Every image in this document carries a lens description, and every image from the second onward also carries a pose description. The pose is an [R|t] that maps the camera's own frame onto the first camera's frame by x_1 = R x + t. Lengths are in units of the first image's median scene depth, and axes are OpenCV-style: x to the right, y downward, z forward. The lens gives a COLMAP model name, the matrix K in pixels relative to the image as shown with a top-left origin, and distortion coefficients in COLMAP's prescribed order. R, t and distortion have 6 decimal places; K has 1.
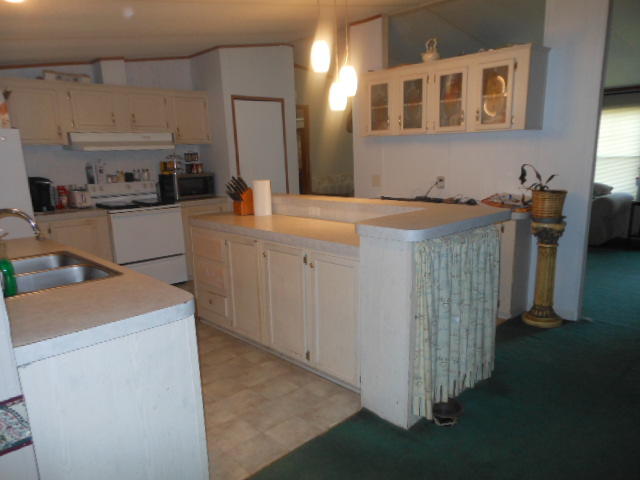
lens RADIAL K [[478.8, 0, 331.3], [0, 478.8, 262.2], [0, 0, 1]] dist [0.023461, 0.002266]
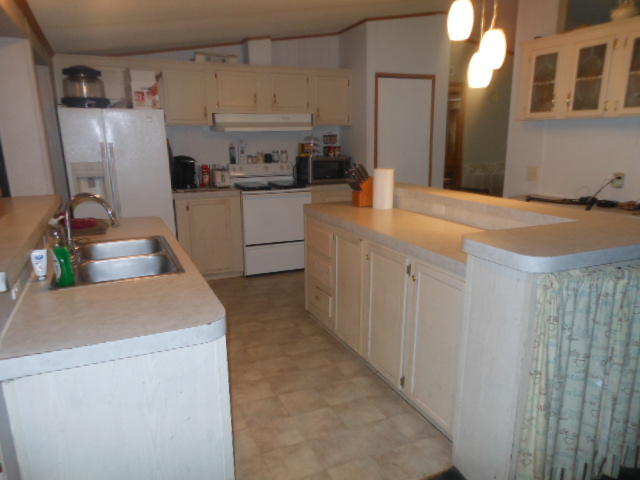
lens RADIAL K [[478.8, 0, 331.3], [0, 478.8, 262.2], [0, 0, 1]] dist [0.023461, 0.002266]
pose [[0.940629, 0.107686, -0.321903, 0.060088], [-0.095380, 0.993986, 0.053808, -0.034862], [0.325762, -0.019911, 0.945242, 0.117674]]
